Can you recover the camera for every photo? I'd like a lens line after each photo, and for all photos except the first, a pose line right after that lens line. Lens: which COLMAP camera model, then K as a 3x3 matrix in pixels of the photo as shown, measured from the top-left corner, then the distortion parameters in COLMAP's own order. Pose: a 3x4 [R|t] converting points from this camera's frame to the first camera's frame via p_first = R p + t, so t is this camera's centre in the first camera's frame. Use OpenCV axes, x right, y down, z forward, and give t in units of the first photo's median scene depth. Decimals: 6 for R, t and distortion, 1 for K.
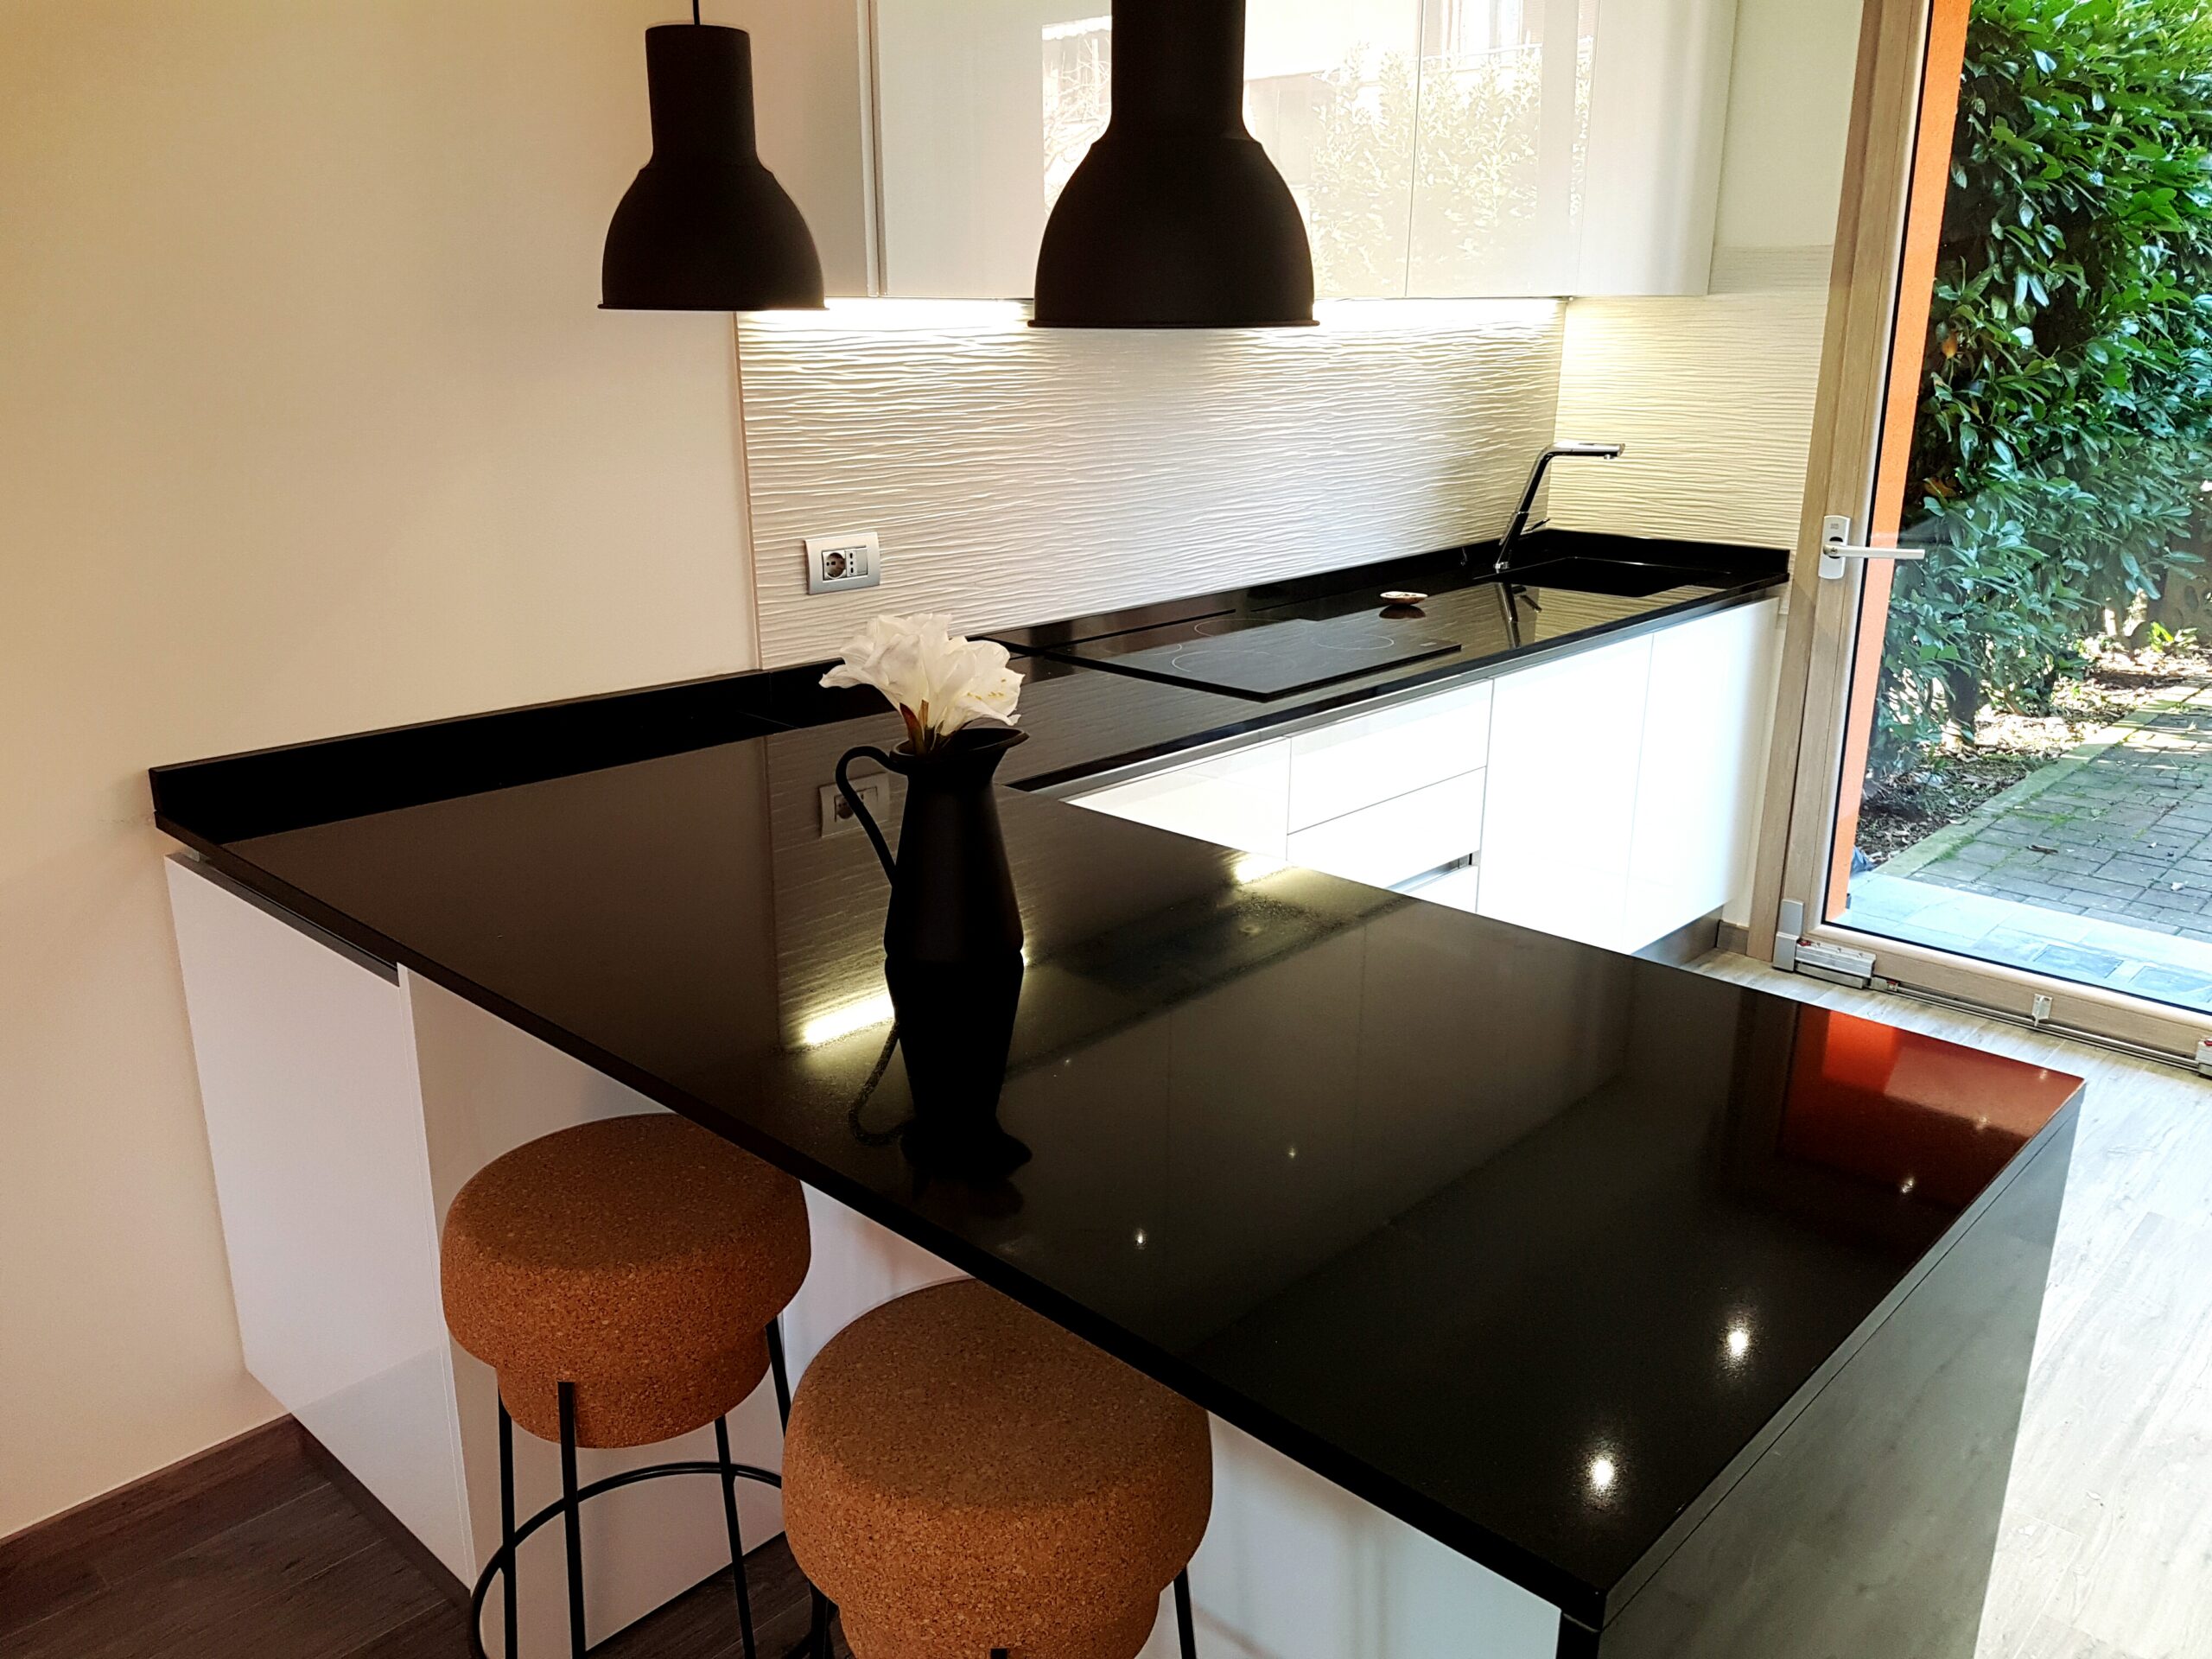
lens RADIAL K [[1761.1, 0, 1019.2], [0, 1761.1, 877.1], [0, 0, 1]] dist [-0.001904, -0.069449]
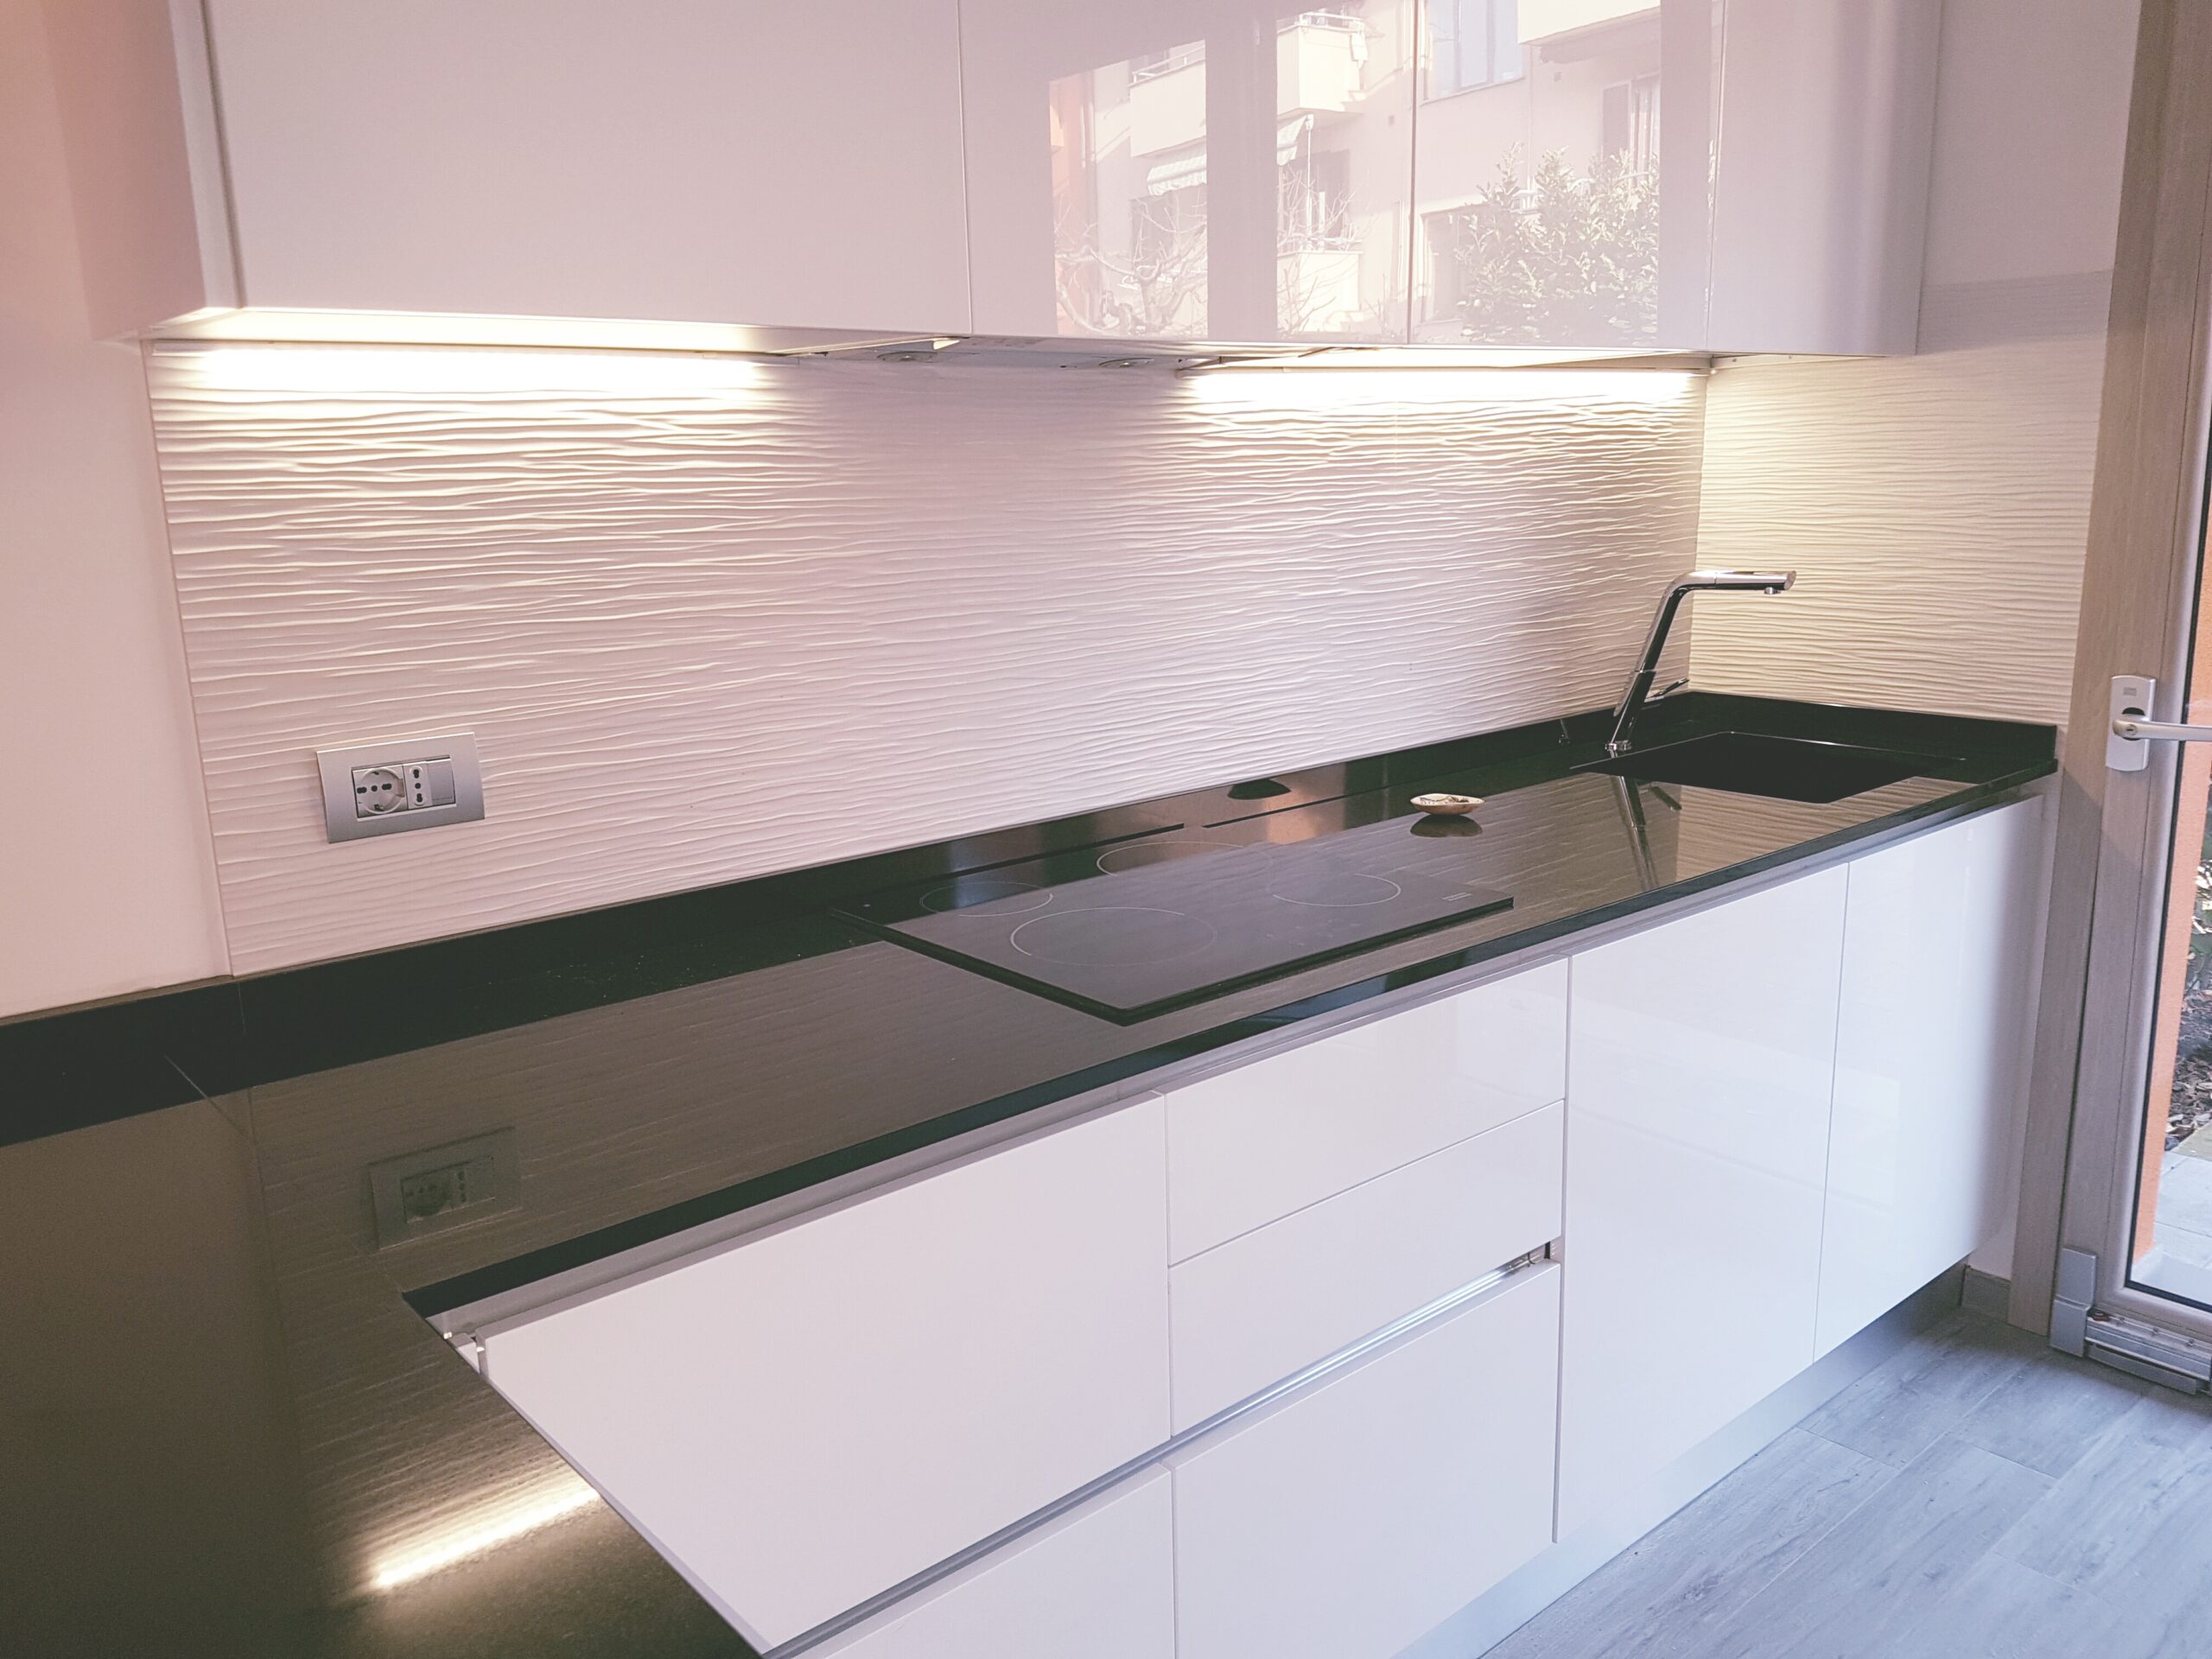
lens RADIAL K [[1739.0, 0, 1050.4], [0, 1739.0, 831.6], [0, 0, 1]] dist [0.010243, -0.049009]
pose [[0.995204, 0.003033, -0.097778, 0.115532], [-0.012557, 0.995212, -0.096933, -0.072239], [0.097016, 0.097696, 0.990476, 0.293021]]
